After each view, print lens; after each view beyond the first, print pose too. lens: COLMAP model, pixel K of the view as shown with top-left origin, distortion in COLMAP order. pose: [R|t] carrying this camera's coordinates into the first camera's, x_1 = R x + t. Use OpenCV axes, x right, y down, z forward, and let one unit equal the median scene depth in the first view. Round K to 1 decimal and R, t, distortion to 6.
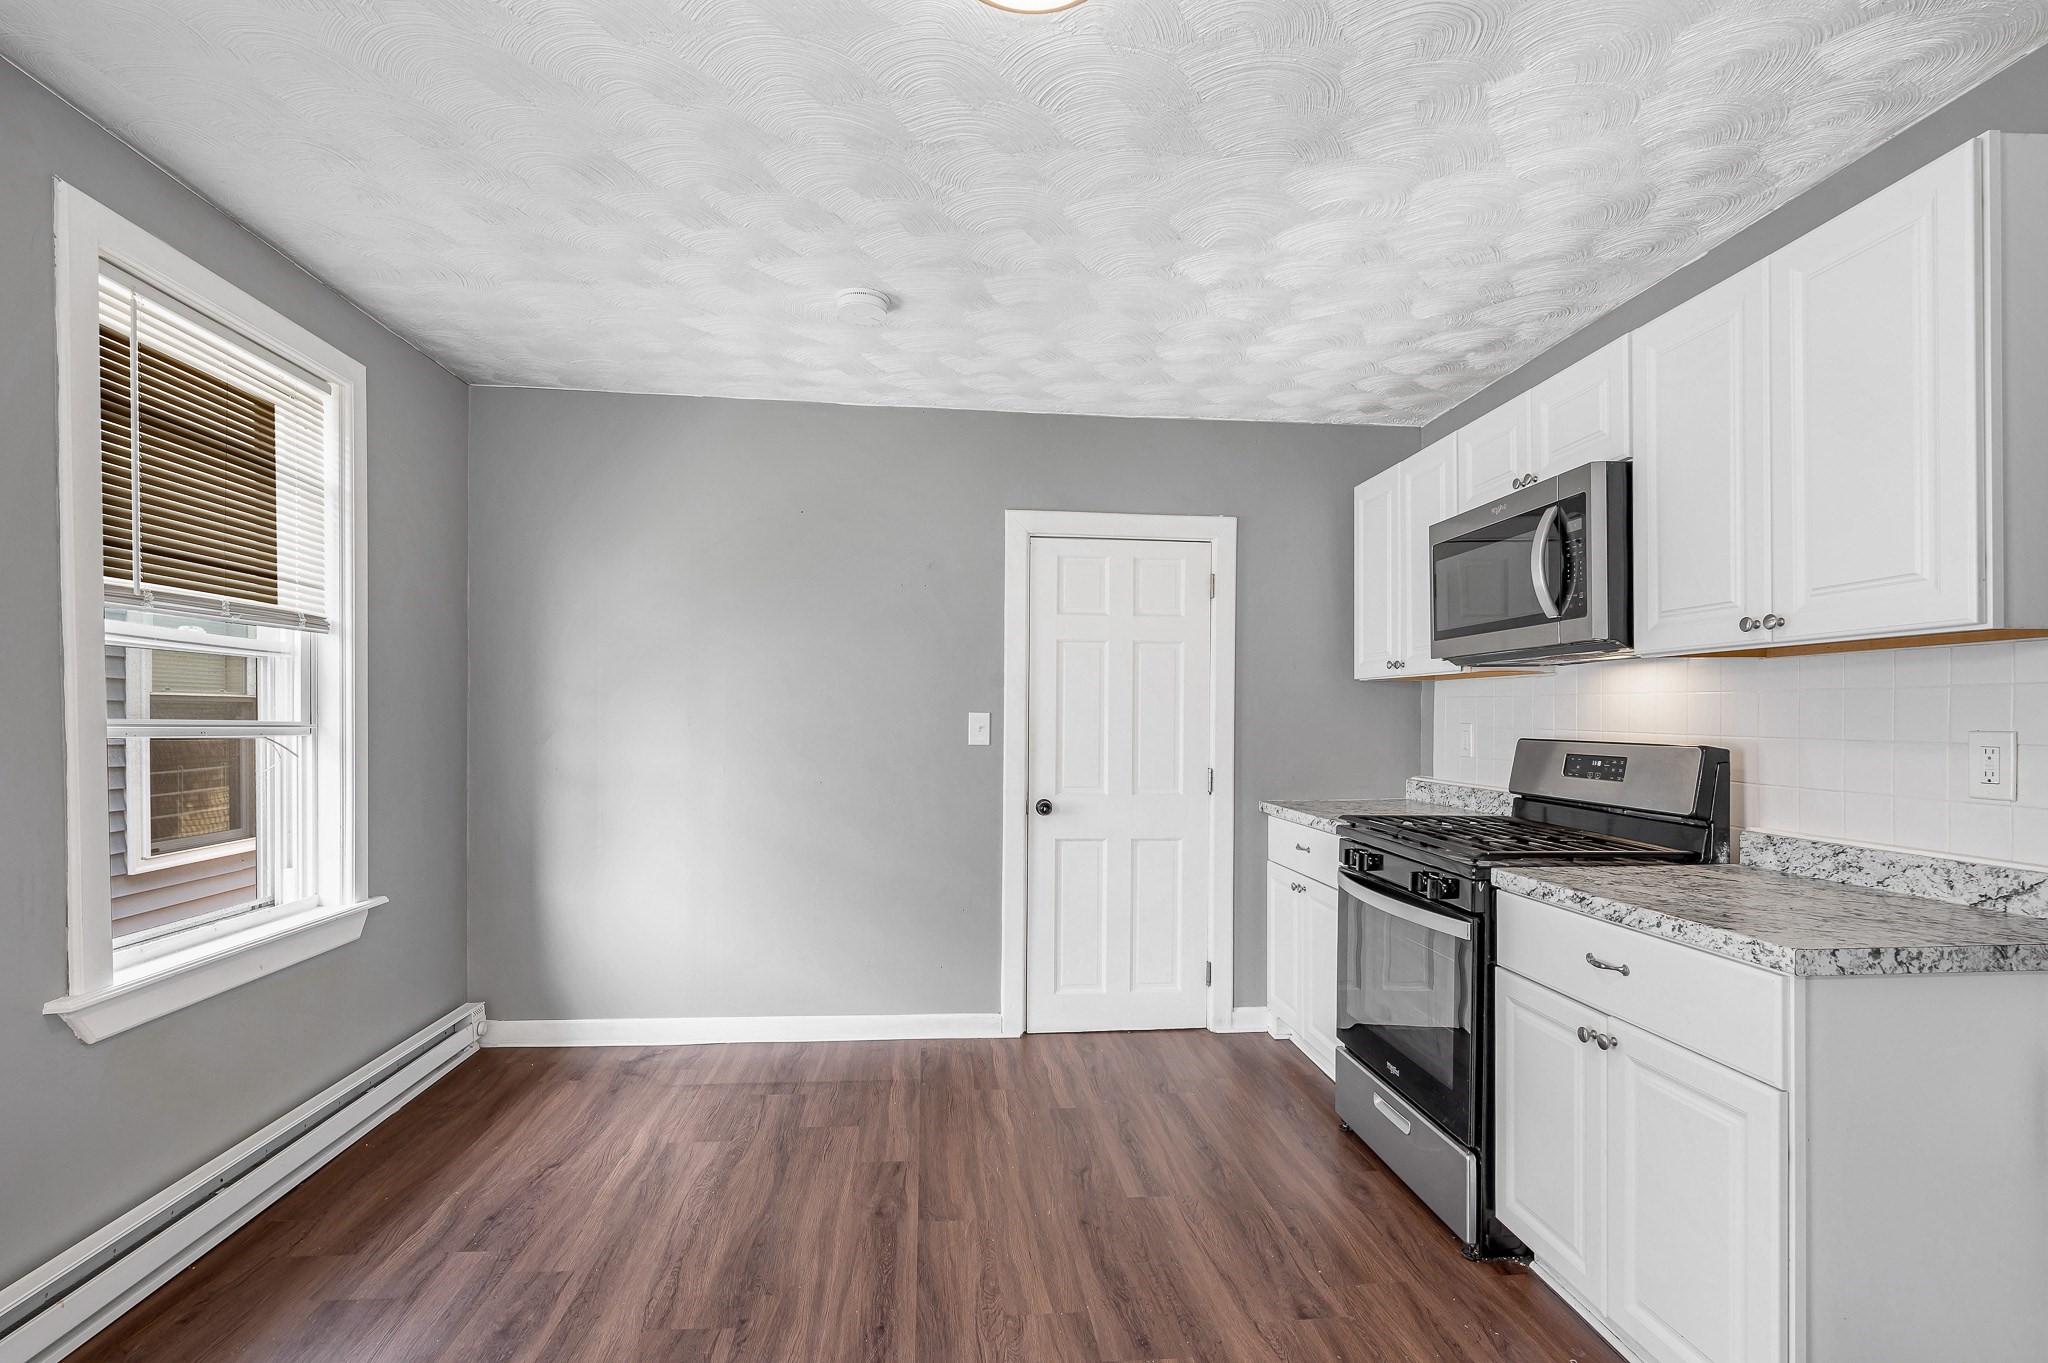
lens RADIAL K [[987.7, 0, 1055.6], [0, 987.7, 714.4], [0, 0, 1]] dist [-0.005863, -0.001335]
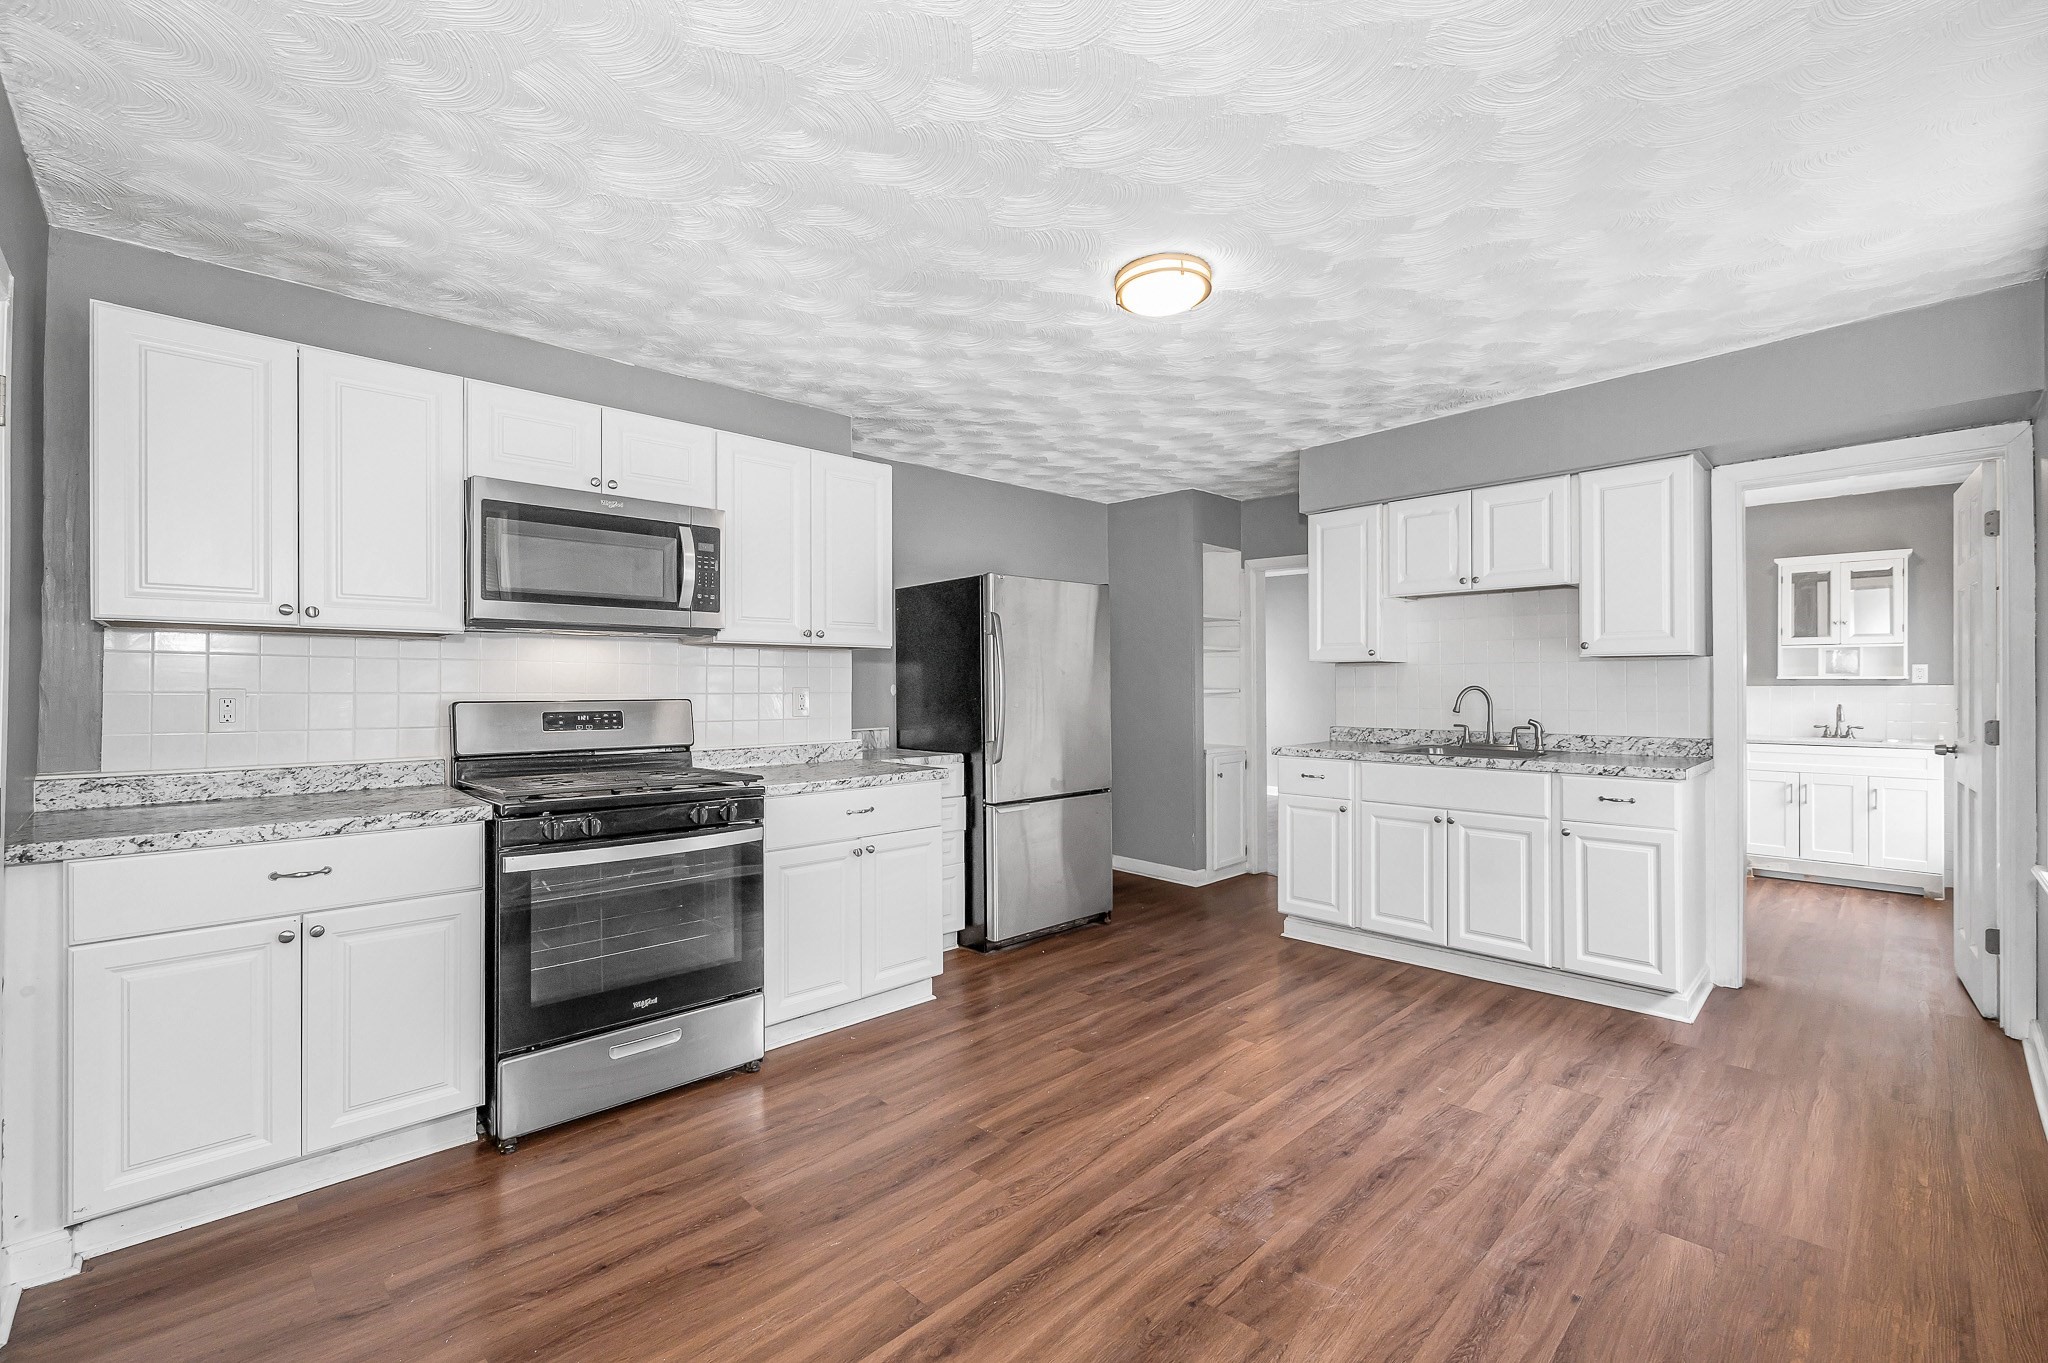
lens RADIAL K [[862.0, 0, 1034.0], [0, 862.0, 686.5], [0, 0, 1]] dist [0.001961, -0.001519]
pose [[-0.615455, -0.003523, 0.788164, -0.678399], [-0.001821, 0.999994, 0.003048, 0.006375], [-0.788170, 0.000441, -0.615457, 1.257110]]
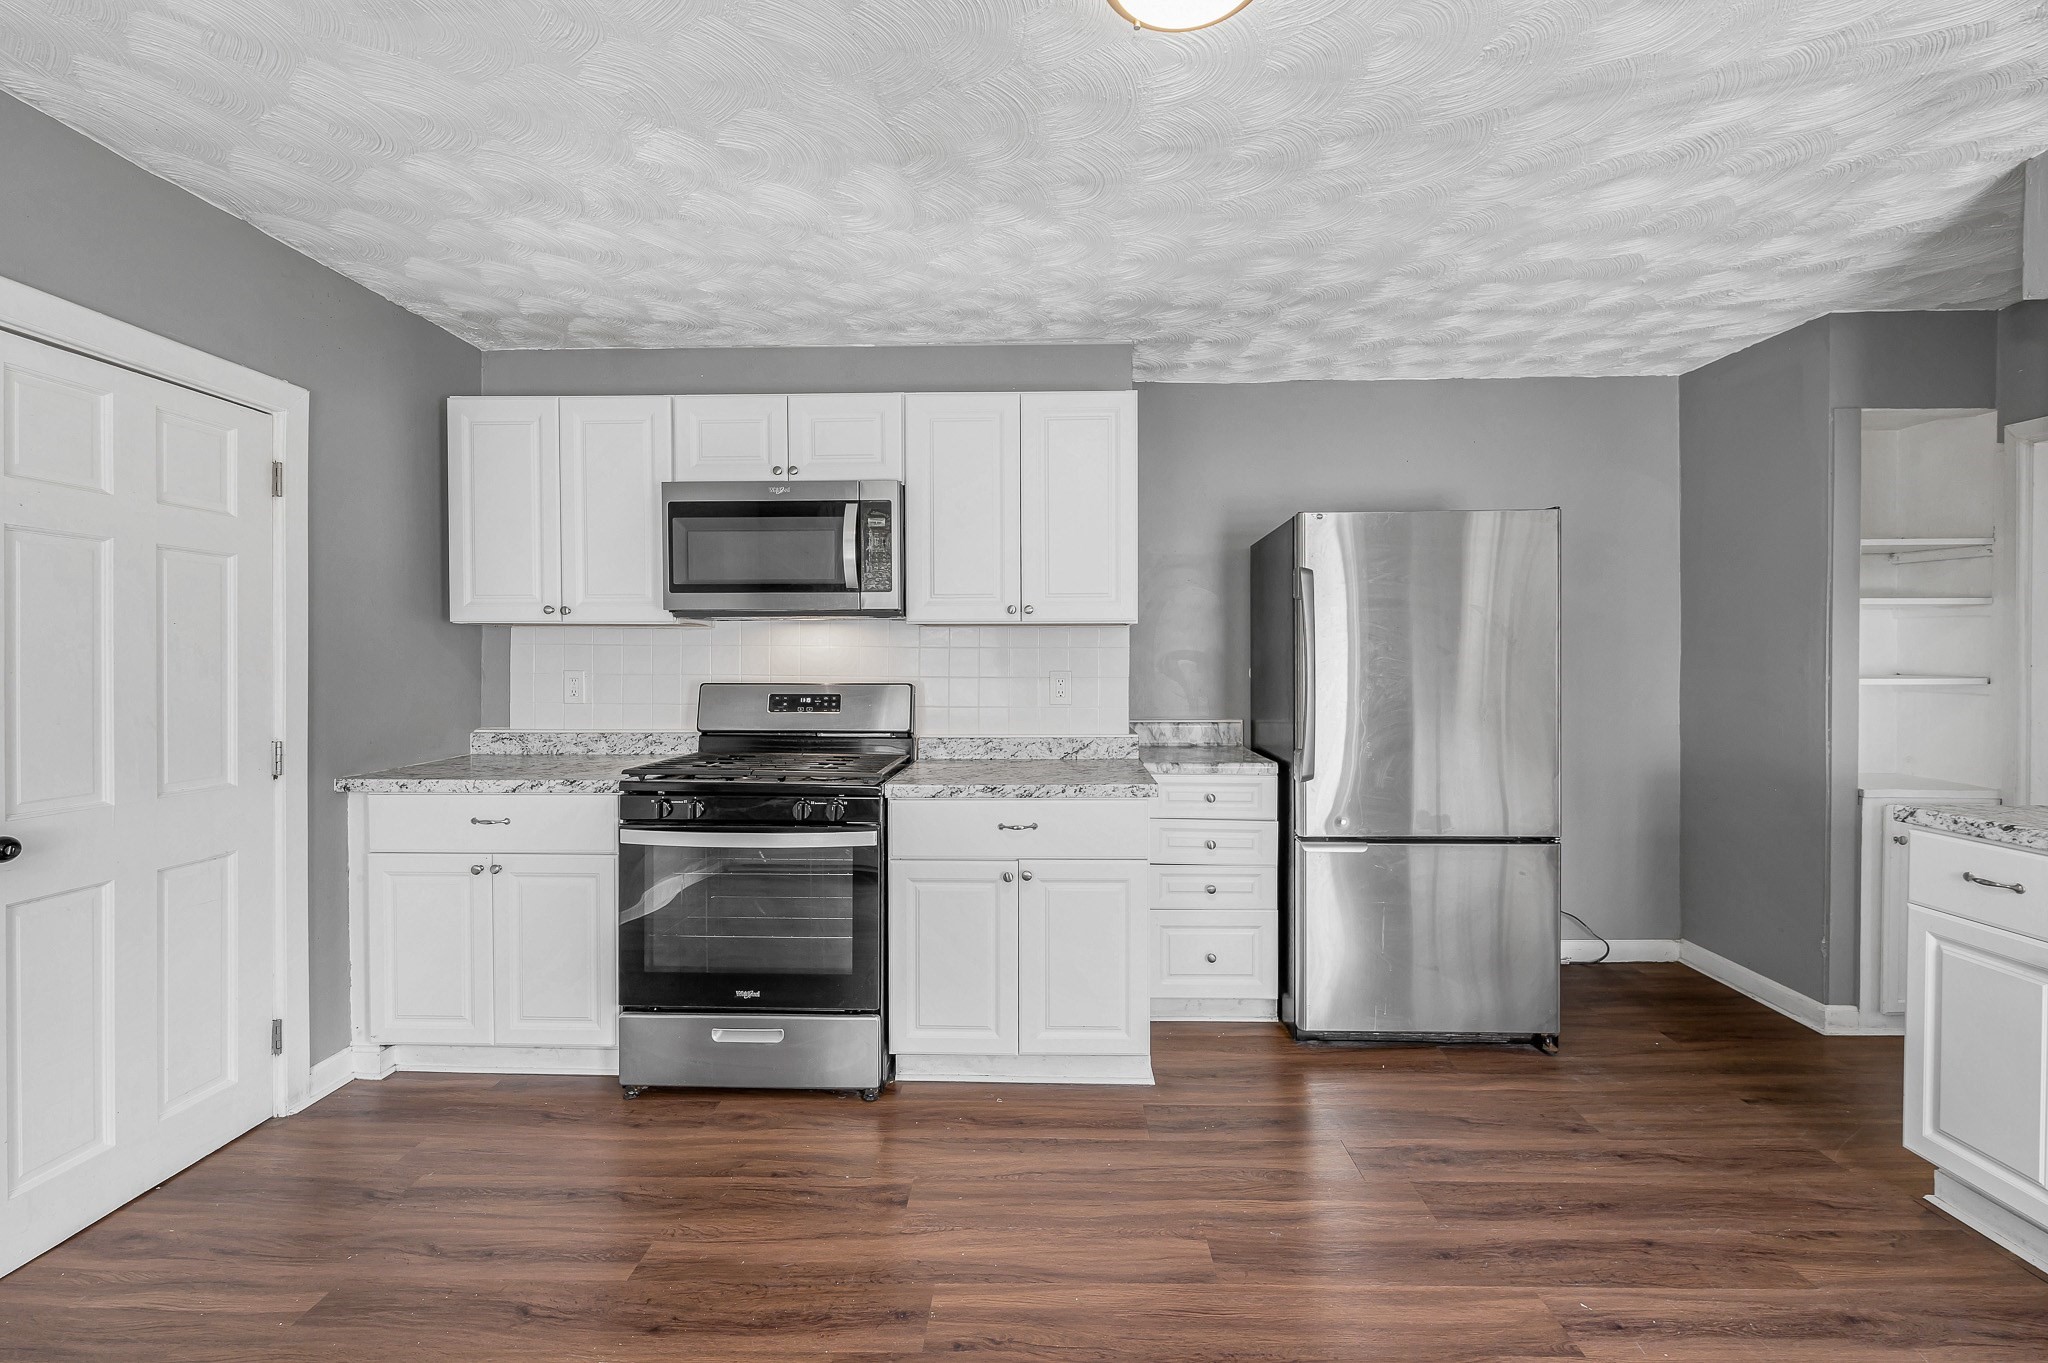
lens RADIAL K [[862.0, 0, 1030.0], [0, 862.0, 667.0], [0, 0, 1]] dist [0.001961, -0.001519]
pose [[0.126261, -0.014407, 0.991892, -0.551185], [-0.001622, 0.999890, 0.014730, -0.011053], [-0.991996, -0.003468, 0.126224, 0.581682]]
